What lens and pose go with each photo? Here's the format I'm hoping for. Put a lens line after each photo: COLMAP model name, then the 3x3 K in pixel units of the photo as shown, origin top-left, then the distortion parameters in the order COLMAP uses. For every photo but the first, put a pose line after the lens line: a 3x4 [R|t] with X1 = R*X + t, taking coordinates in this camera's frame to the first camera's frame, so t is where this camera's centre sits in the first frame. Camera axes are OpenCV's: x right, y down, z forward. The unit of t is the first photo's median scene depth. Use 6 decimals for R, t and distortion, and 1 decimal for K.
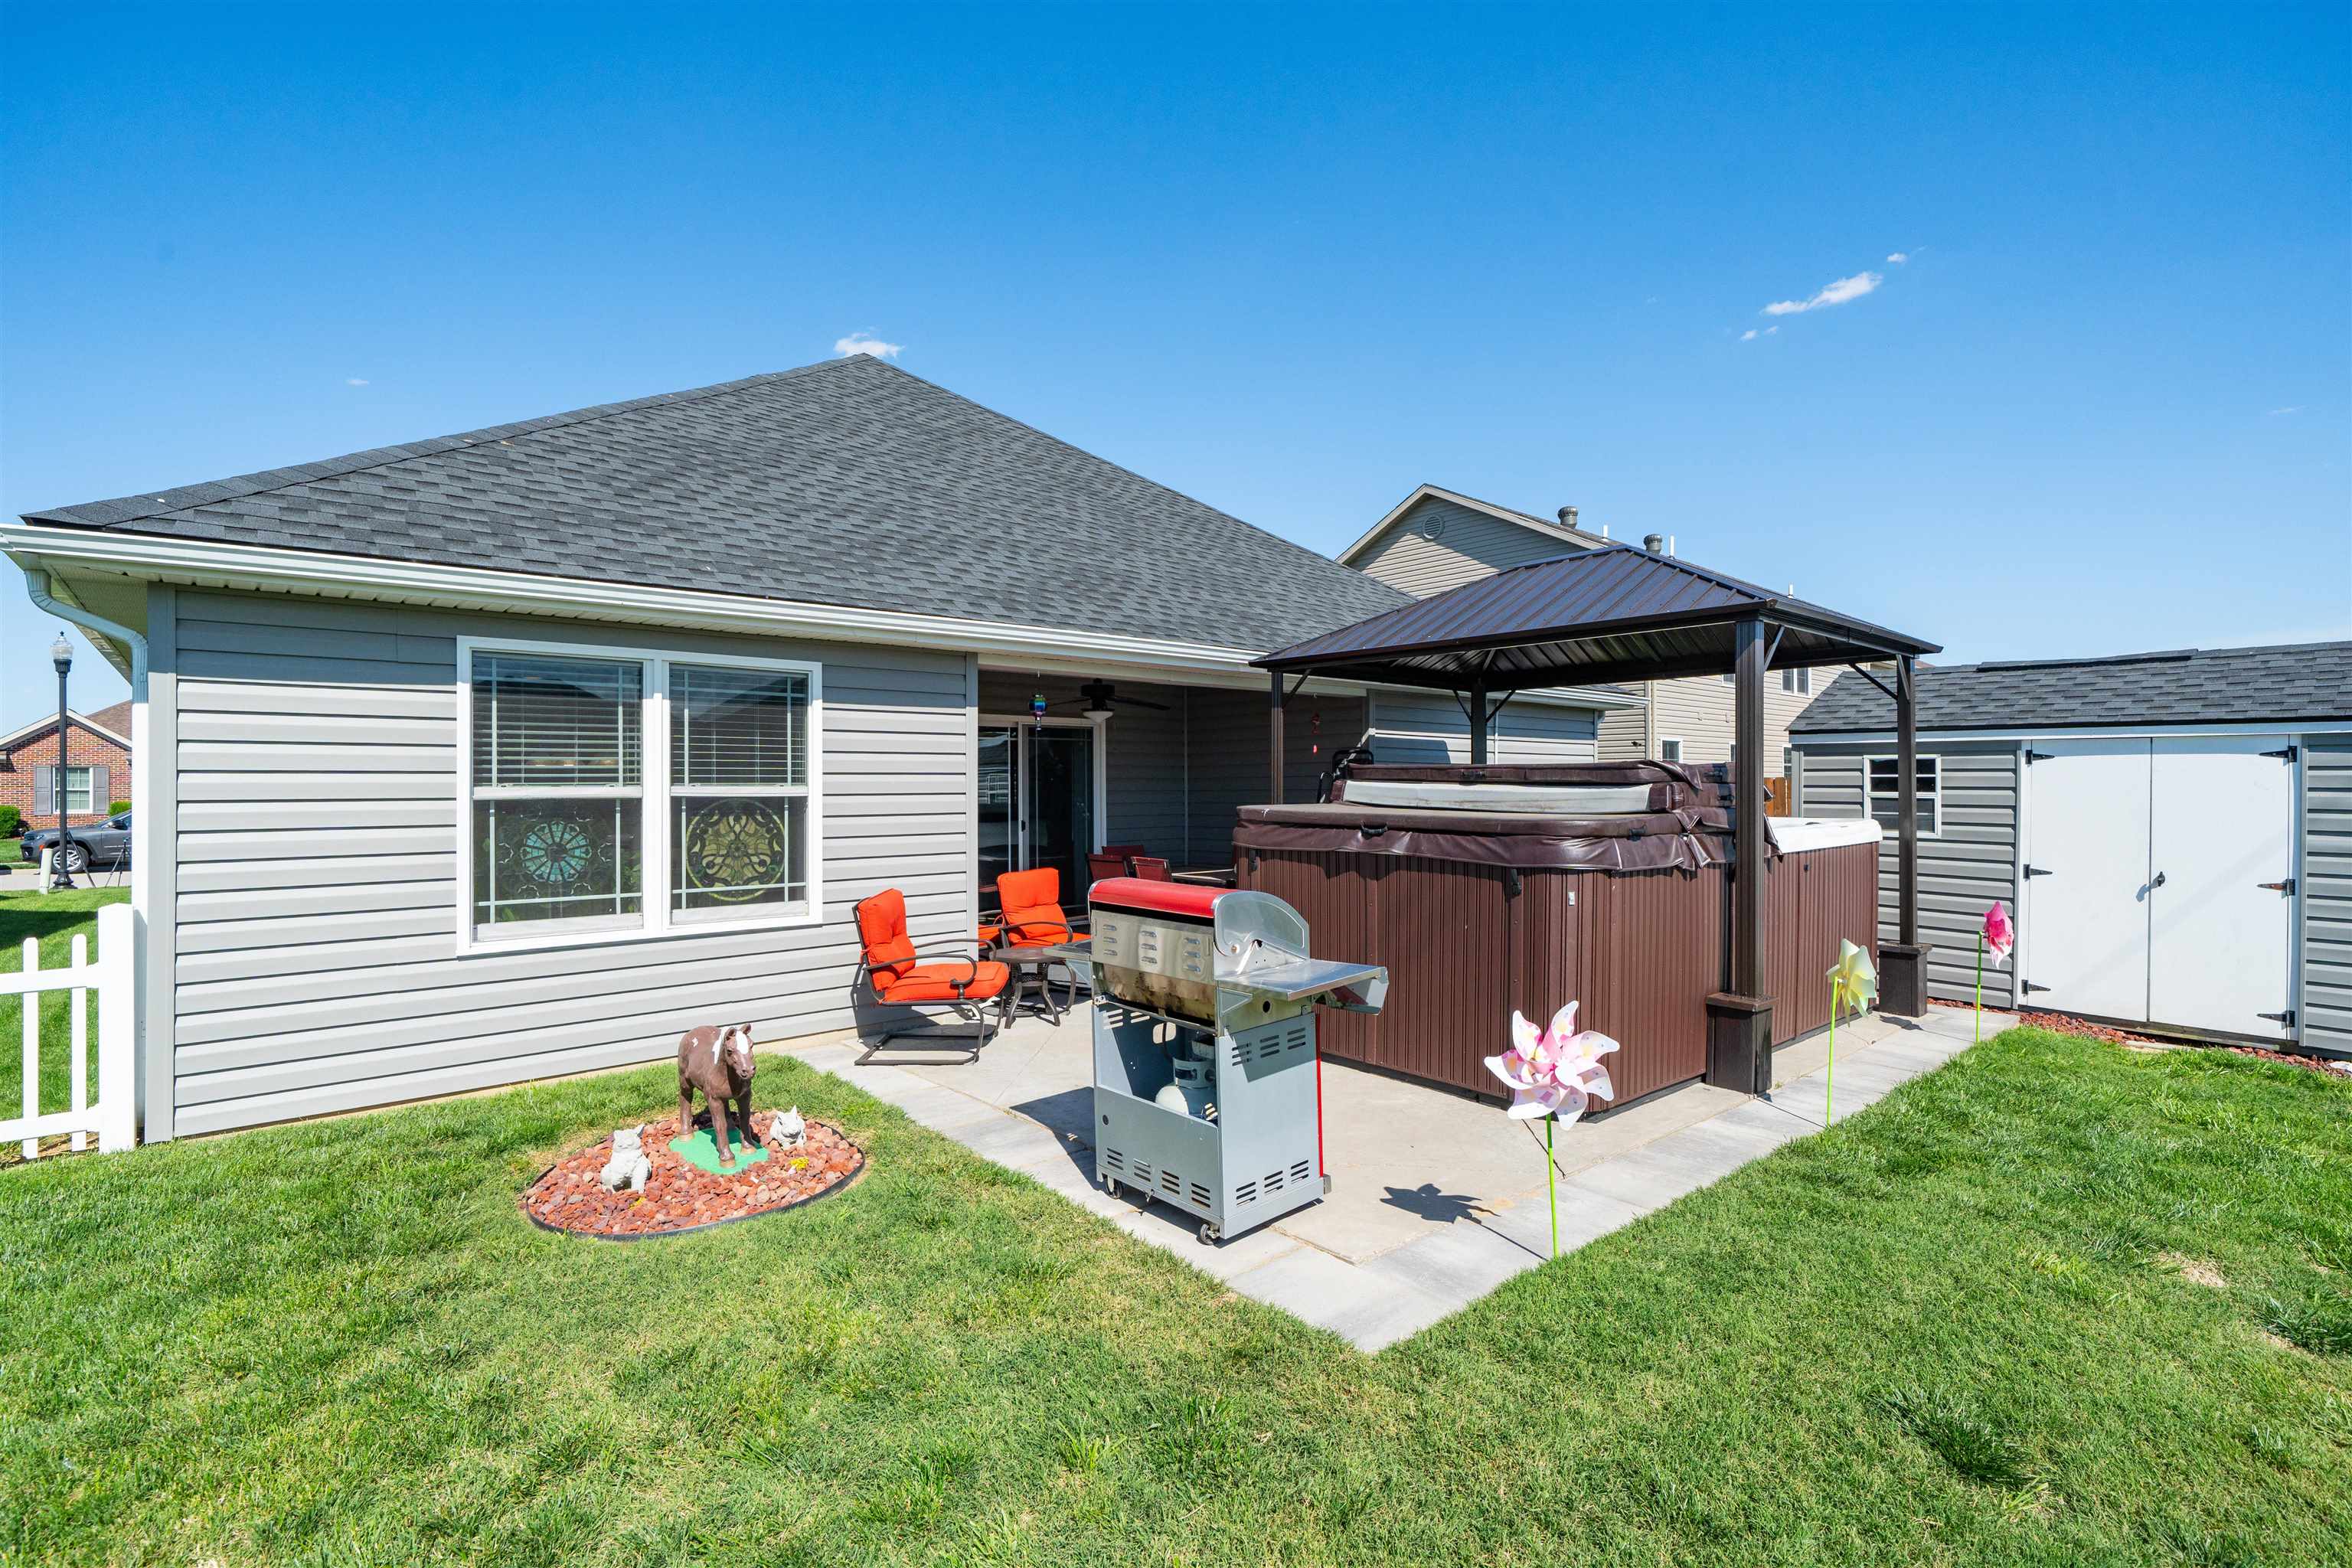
lens RADIAL K [[1104.6, 0, 1176.0], [0, 1104.6, 784.0], [0, 0, 1]] dist [0.000204, 0.000006]
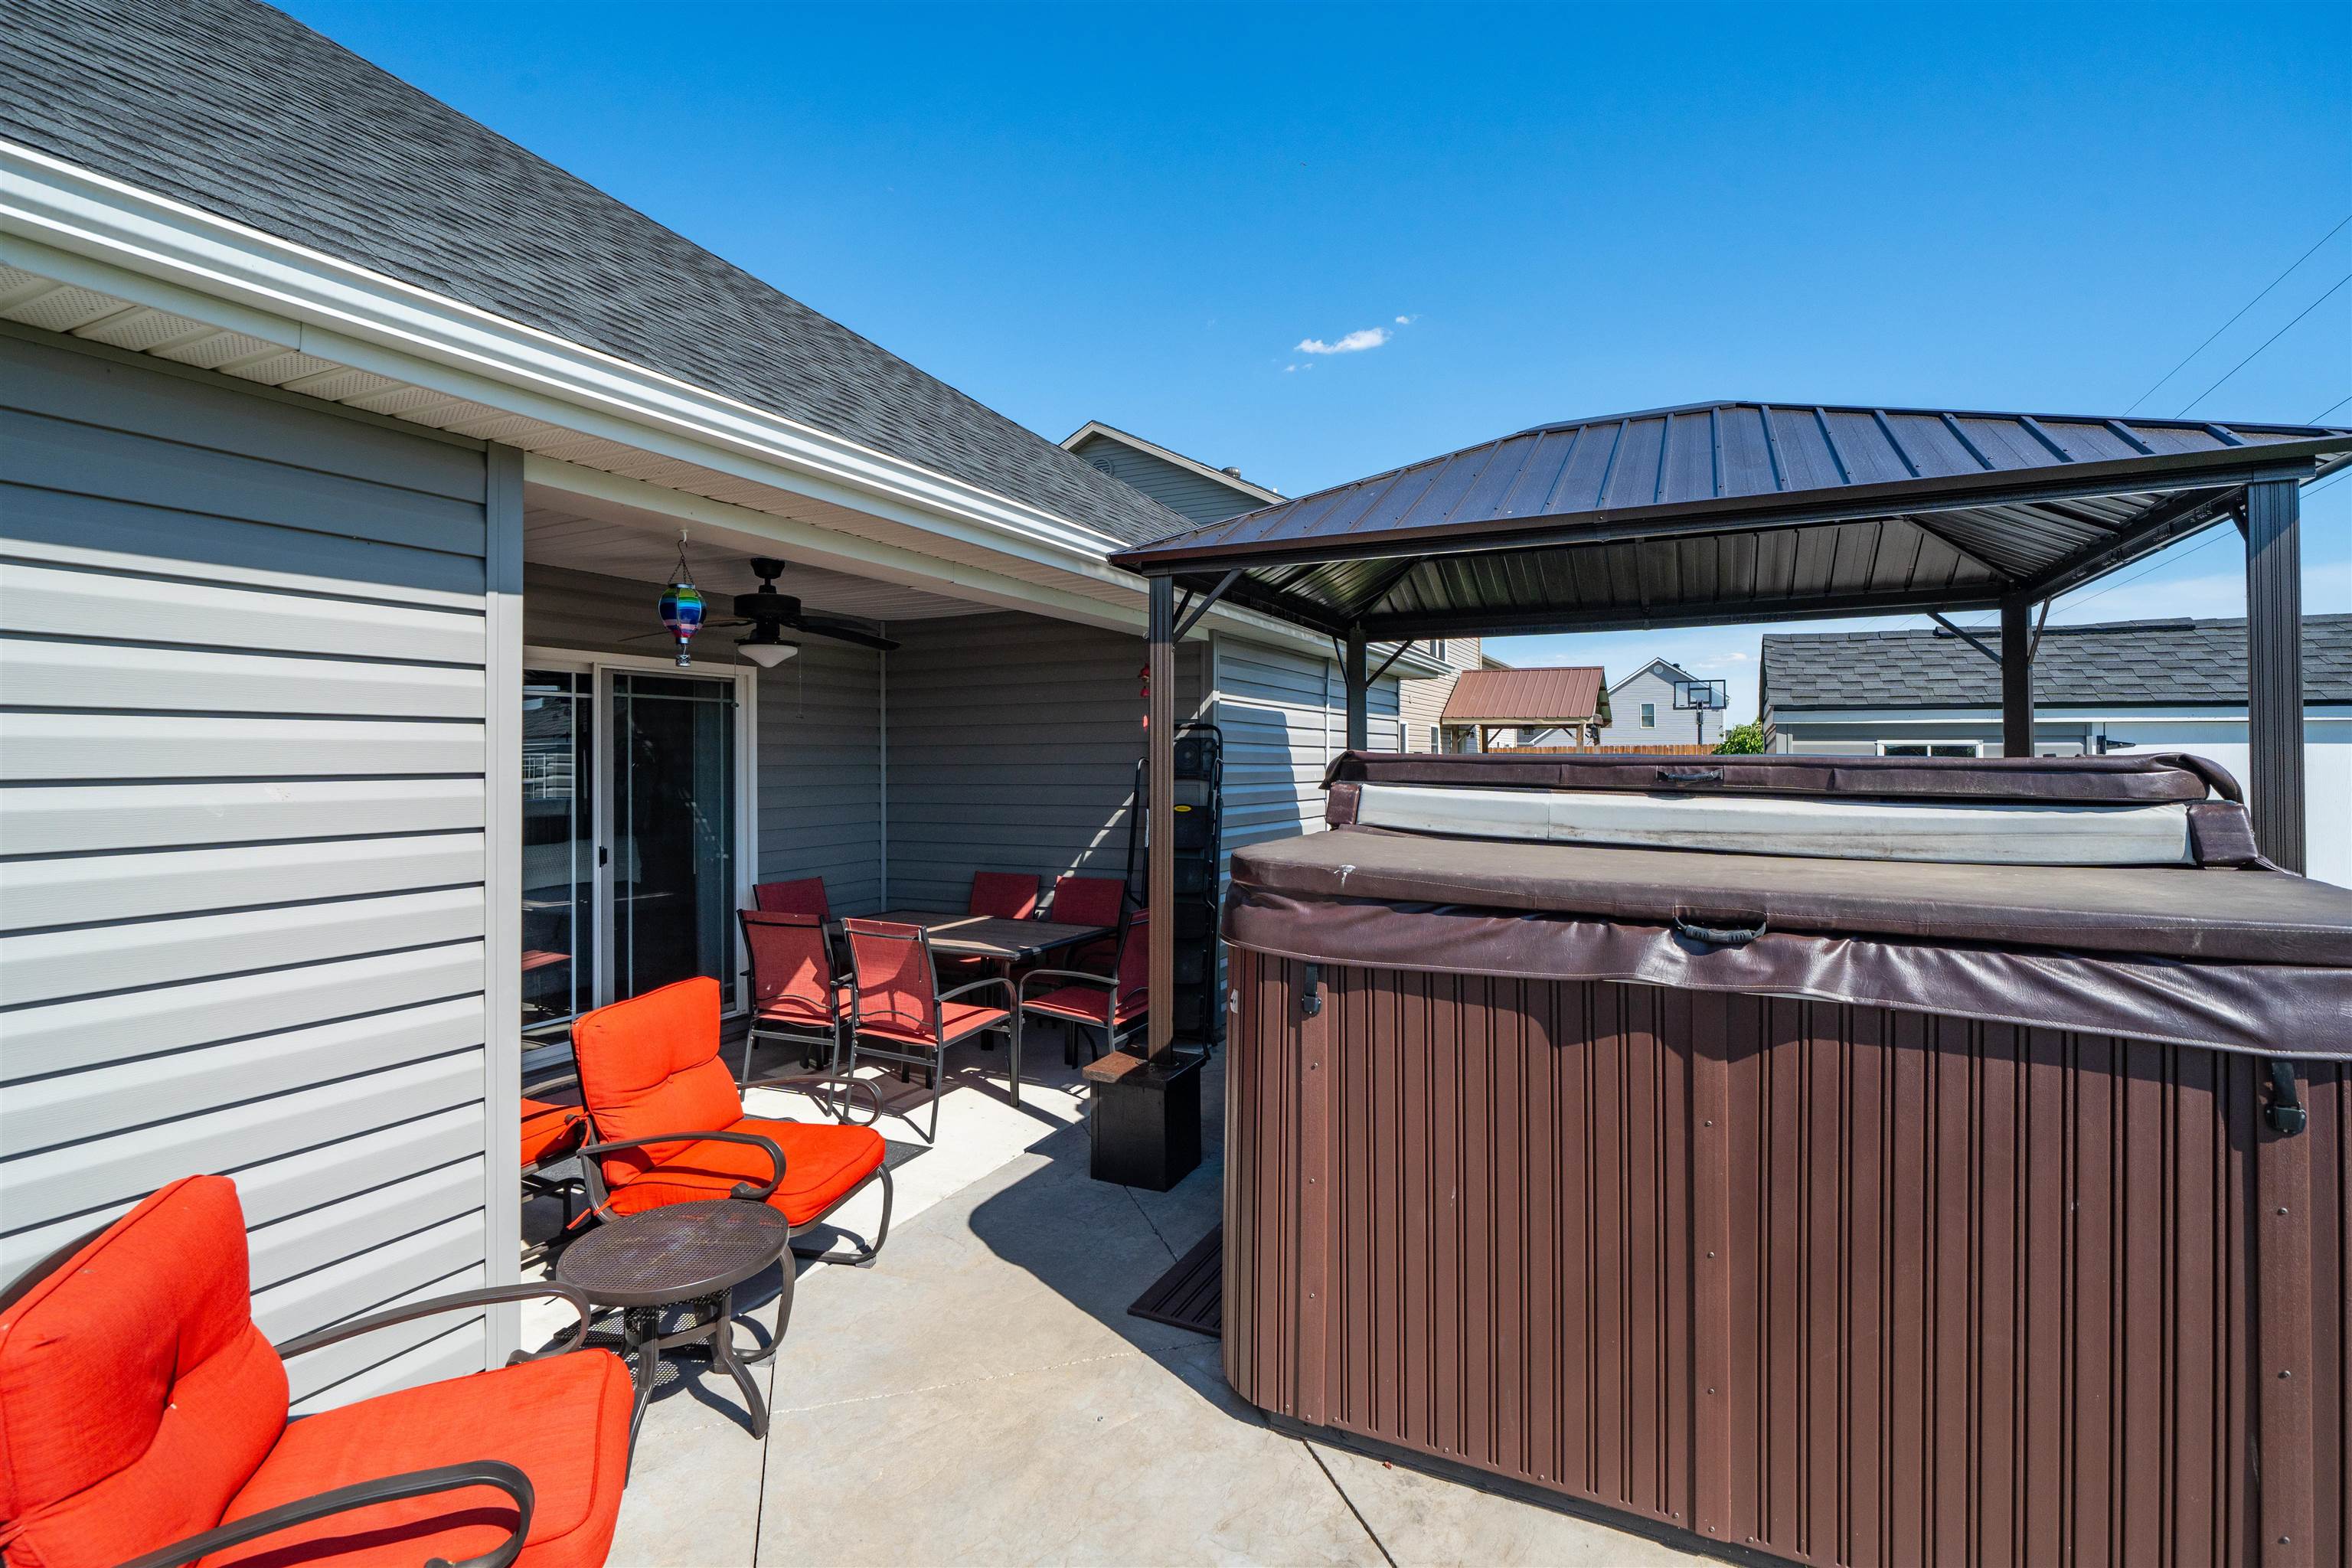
lens RADIAL K [[1083.6, 0, 1167.8], [0, 1083.6, 755.0], [0, 0, 1]] dist [-0.000721, -0.000169]
pose [[0.929848, 0.003426, 0.367928, -0.104572], [-0.002490, 0.999992, -0.003021, -0.013786], [-0.367936, 0.001893, 0.929849, 0.542893]]
